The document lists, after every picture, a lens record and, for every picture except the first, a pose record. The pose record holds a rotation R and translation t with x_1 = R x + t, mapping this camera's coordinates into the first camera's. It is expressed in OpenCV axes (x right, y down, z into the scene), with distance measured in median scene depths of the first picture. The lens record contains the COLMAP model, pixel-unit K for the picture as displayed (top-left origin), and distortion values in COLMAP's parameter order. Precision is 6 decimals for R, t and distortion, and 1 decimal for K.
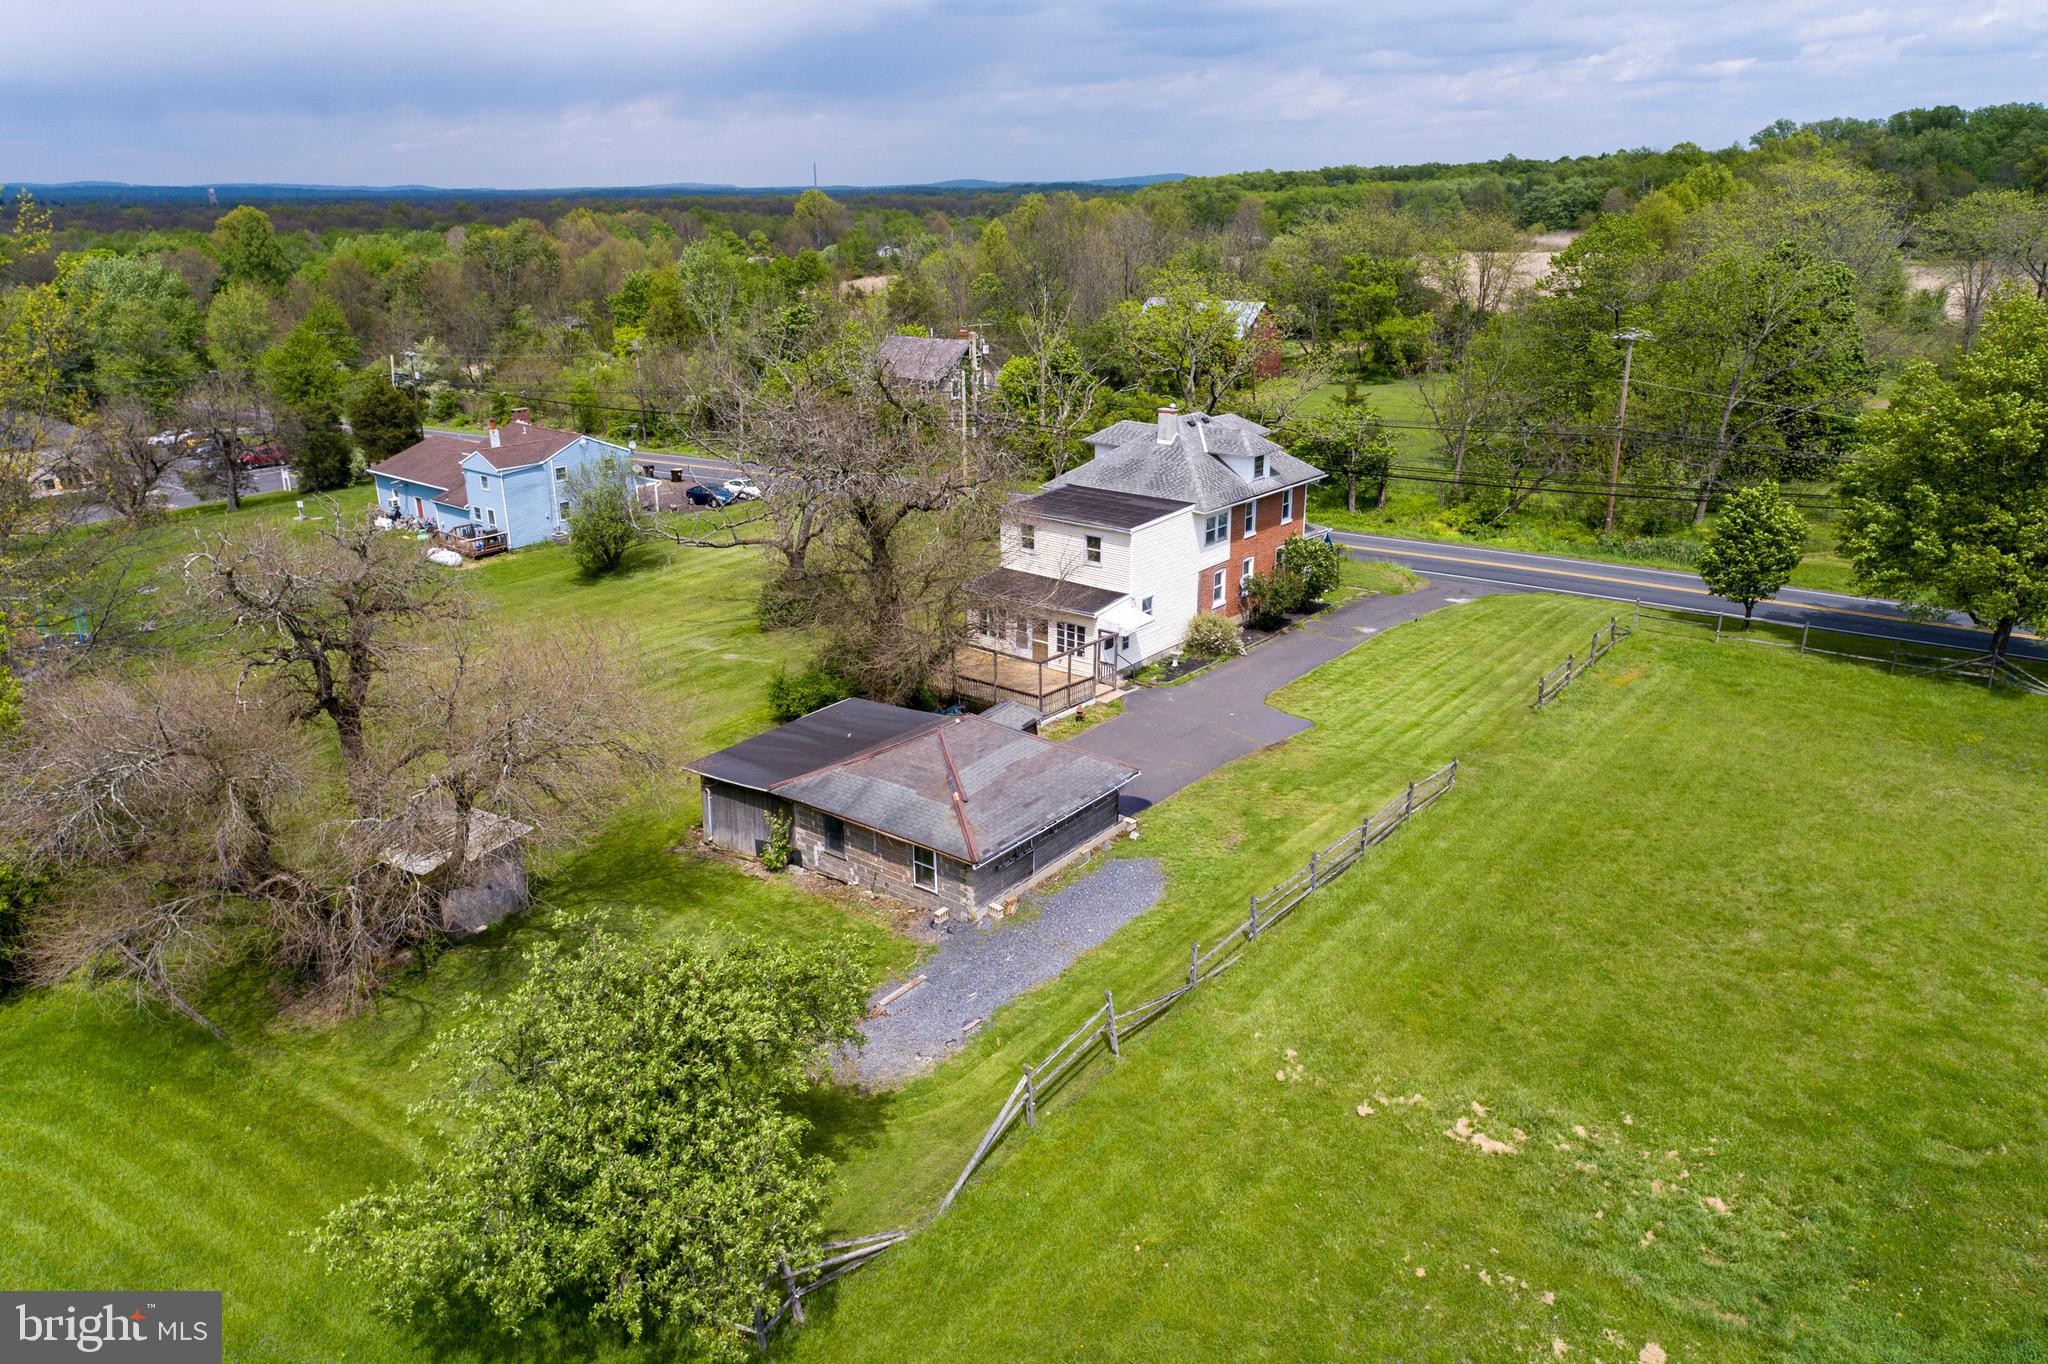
lens RADIAL K [[1387.2, 0, 1021.8], [0, 1387.2, 682.2], [0, 0, 1]] dist [-0.003528, 0.014307]
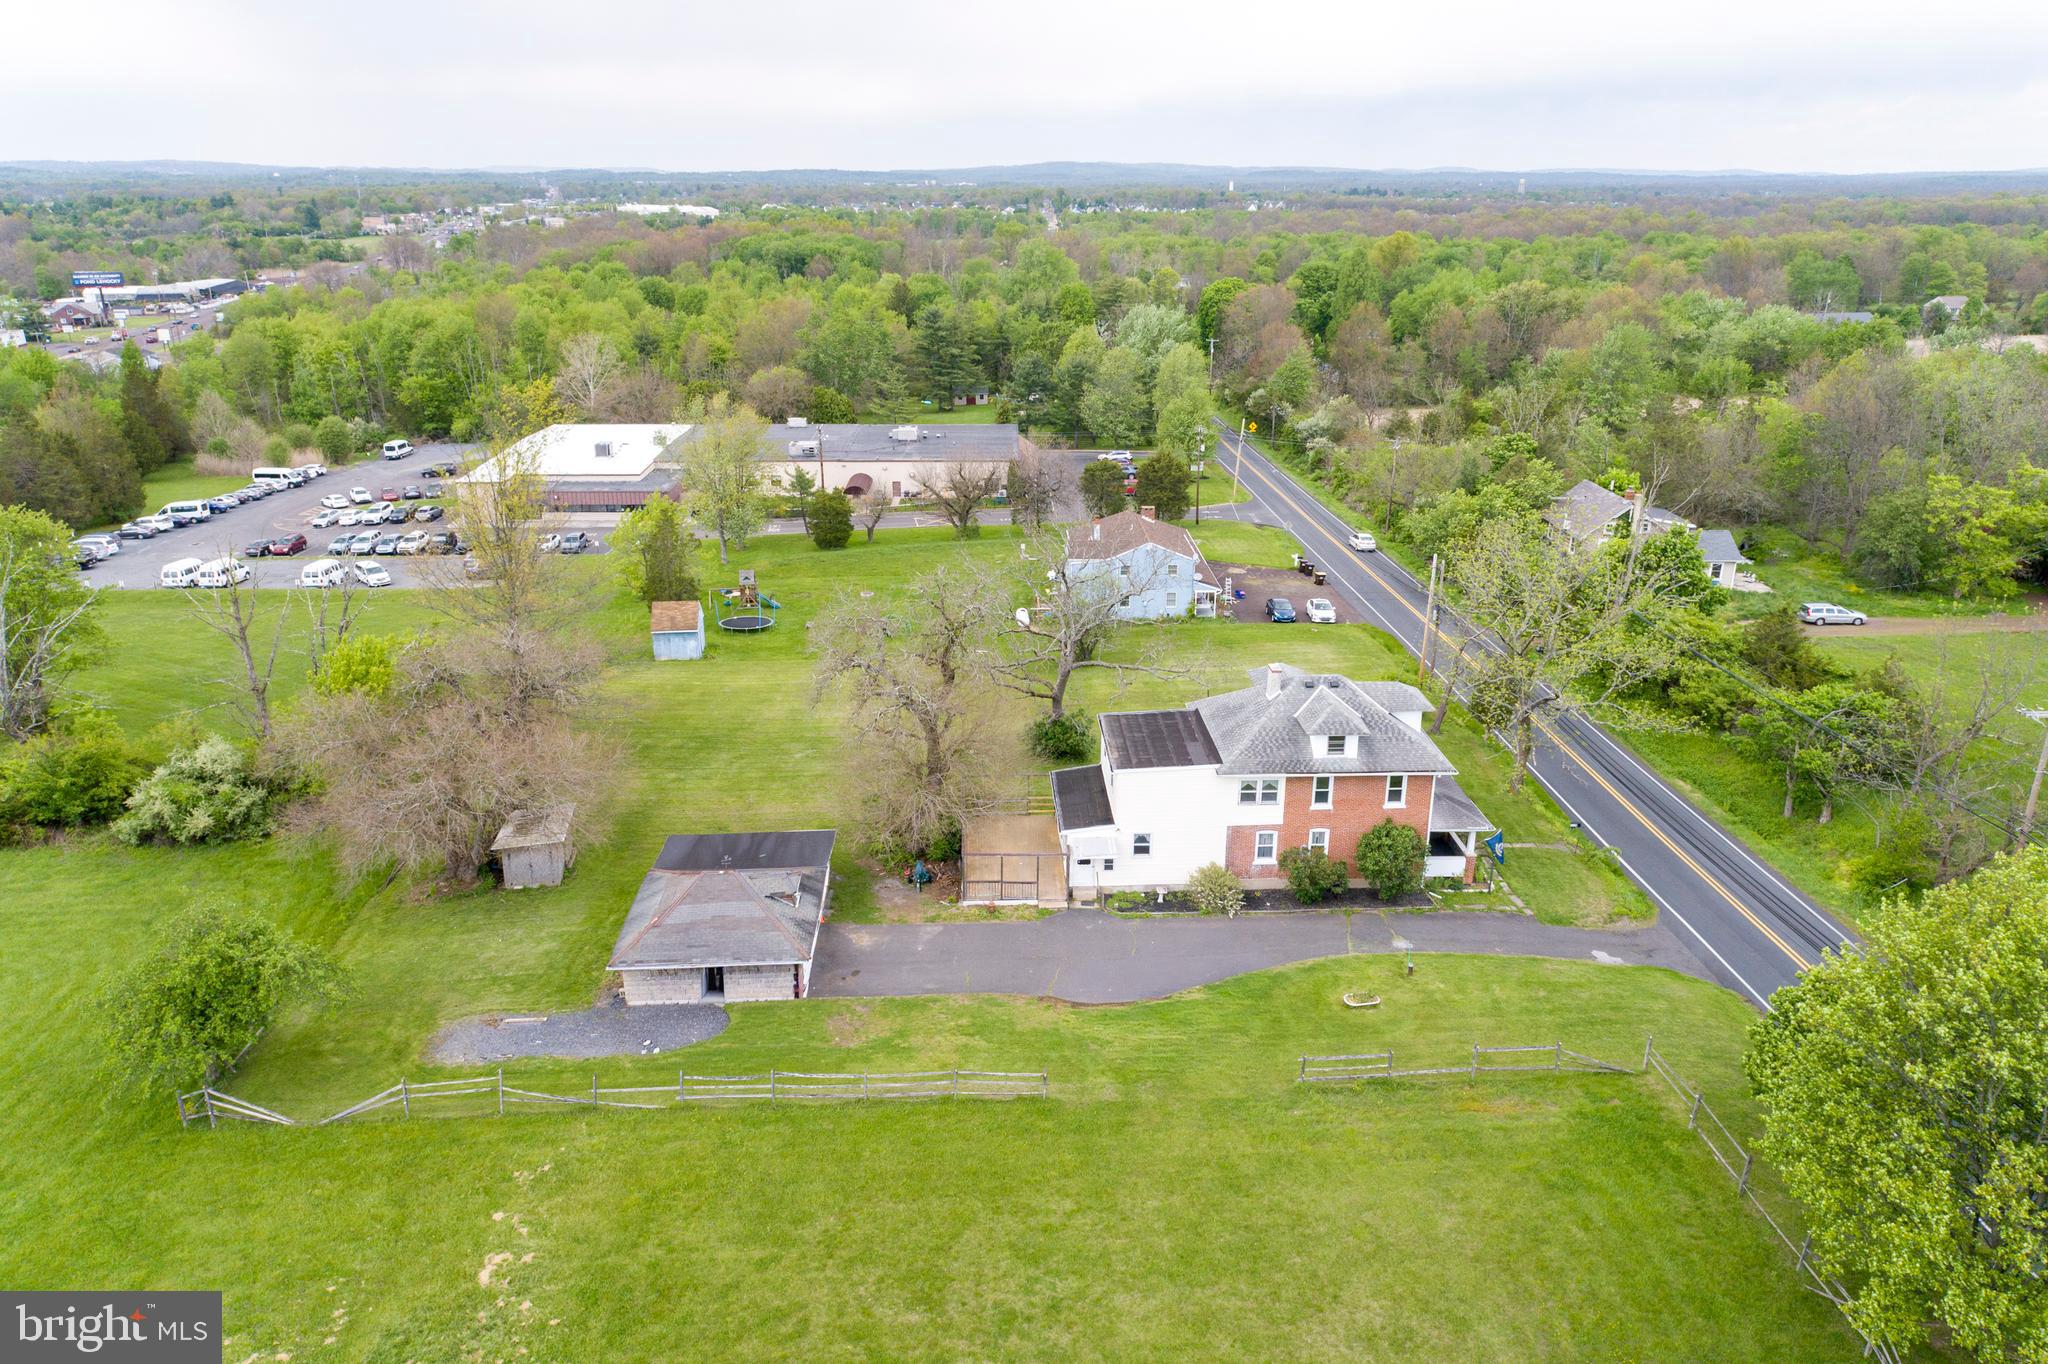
lens RADIAL K [[1387.2, 0, 1021.8], [0, 1387.2, 682.2], [0, 0, 1]] dist [-0.003528, 0.014307]
pose [[0.663487, 0.261826, -0.700880, 0.942056], [-0.253994, 0.959960, 0.118168, -0.346112], [0.703756, 0.099617, 0.703423, 0.187989]]
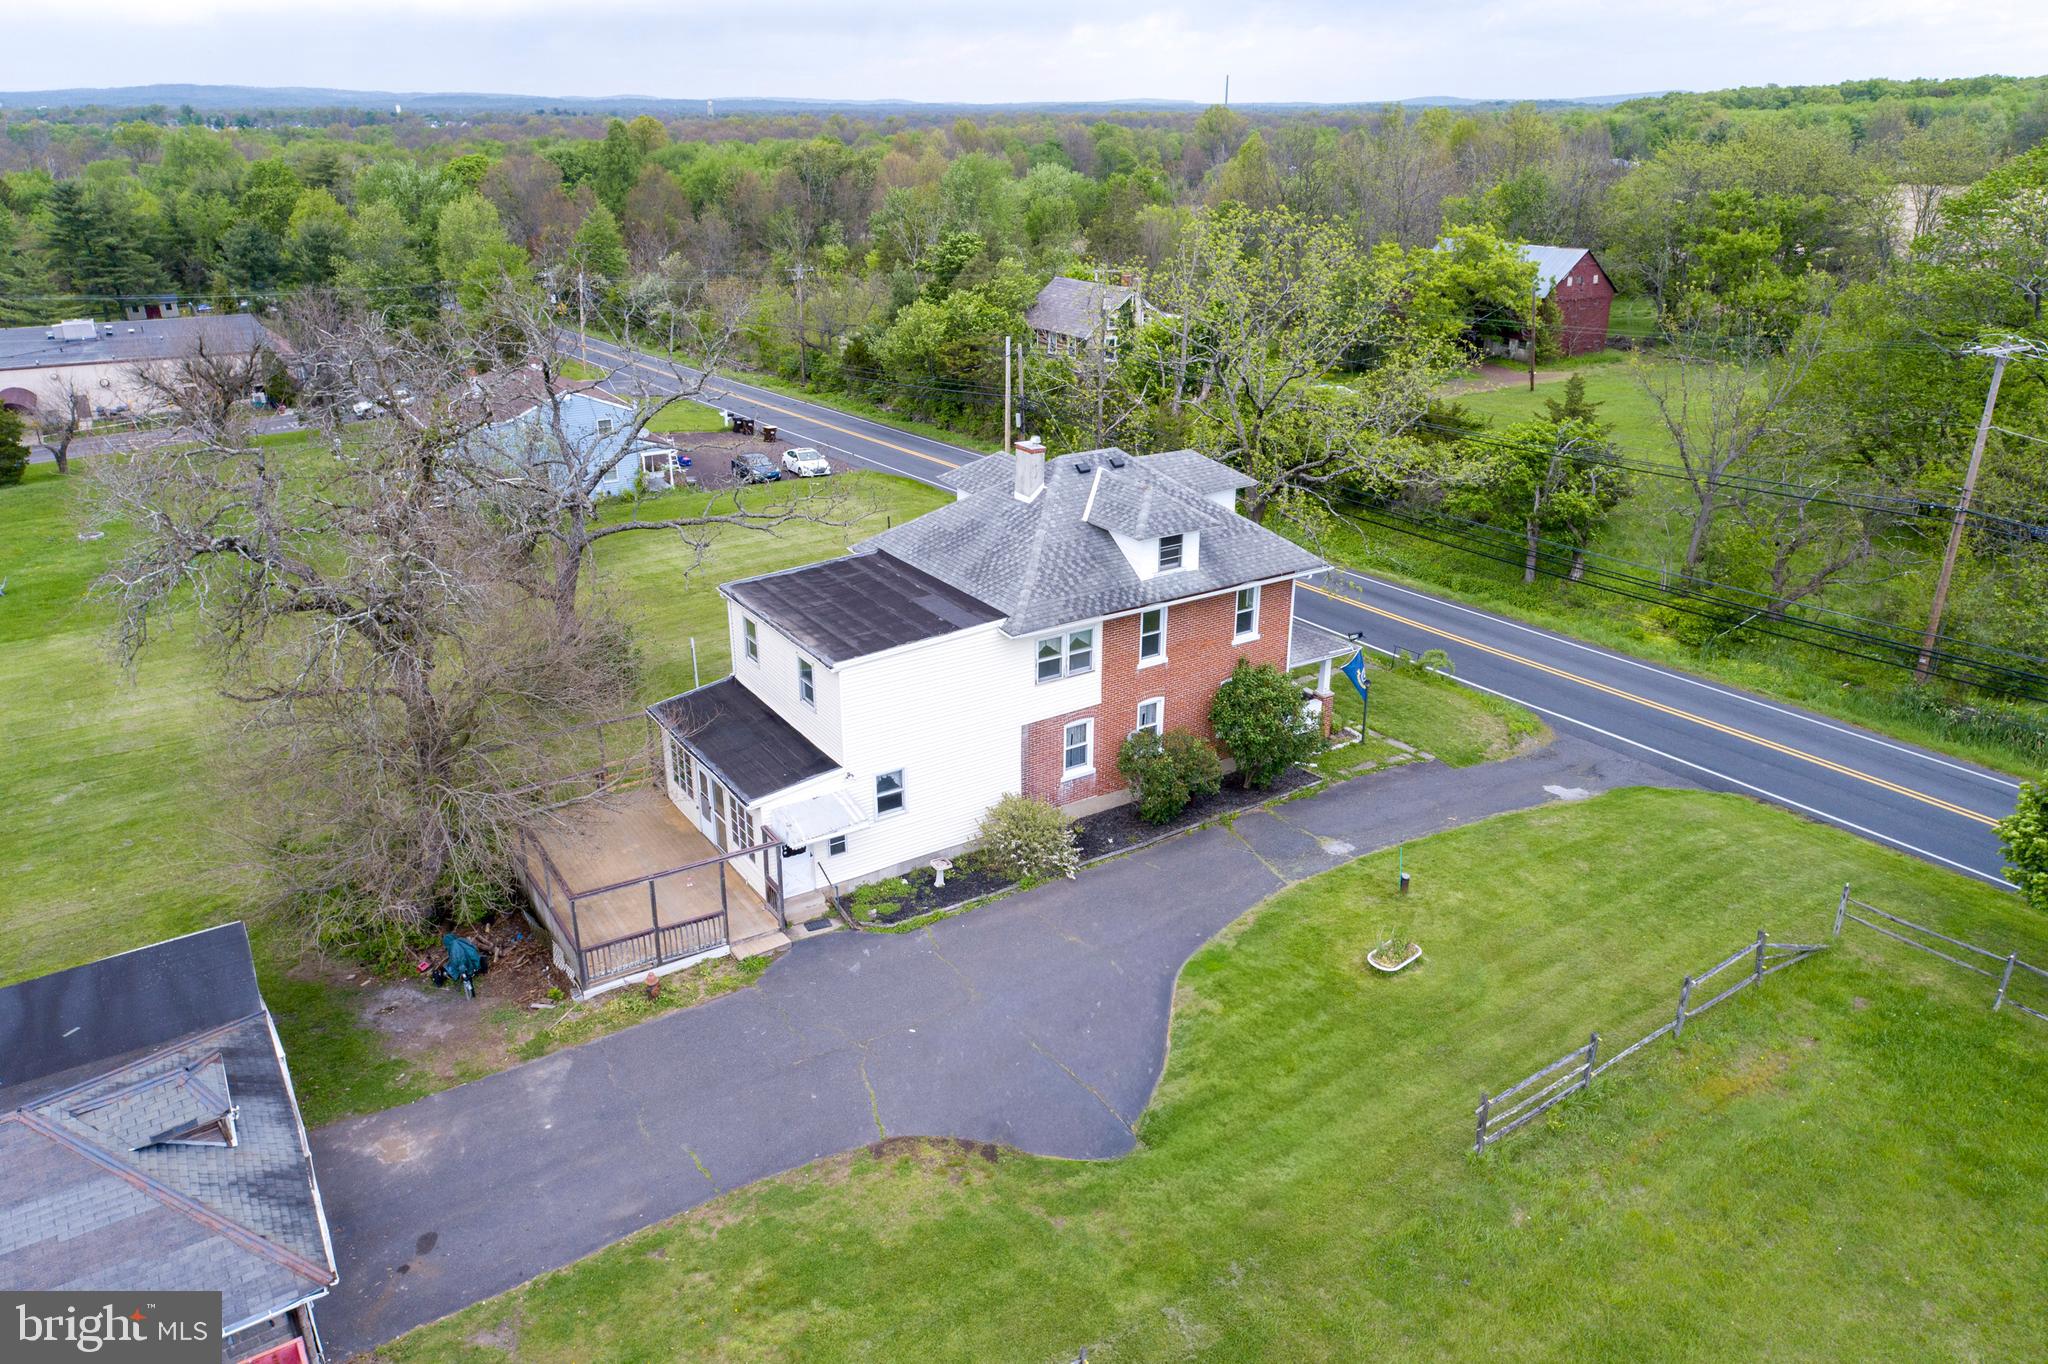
lens RADIAL K [[1387.2, 0, 1021.8], [0, 1387.2, 682.2], [0, 0, 1]] dist [-0.003528, 0.014307]
pose [[0.953100, 0.122998, -0.276536, 0.375369], [-0.108305, 0.991799, 0.067851, -0.179390], [0.282614, -0.034718, 0.958605, 0.553436]]
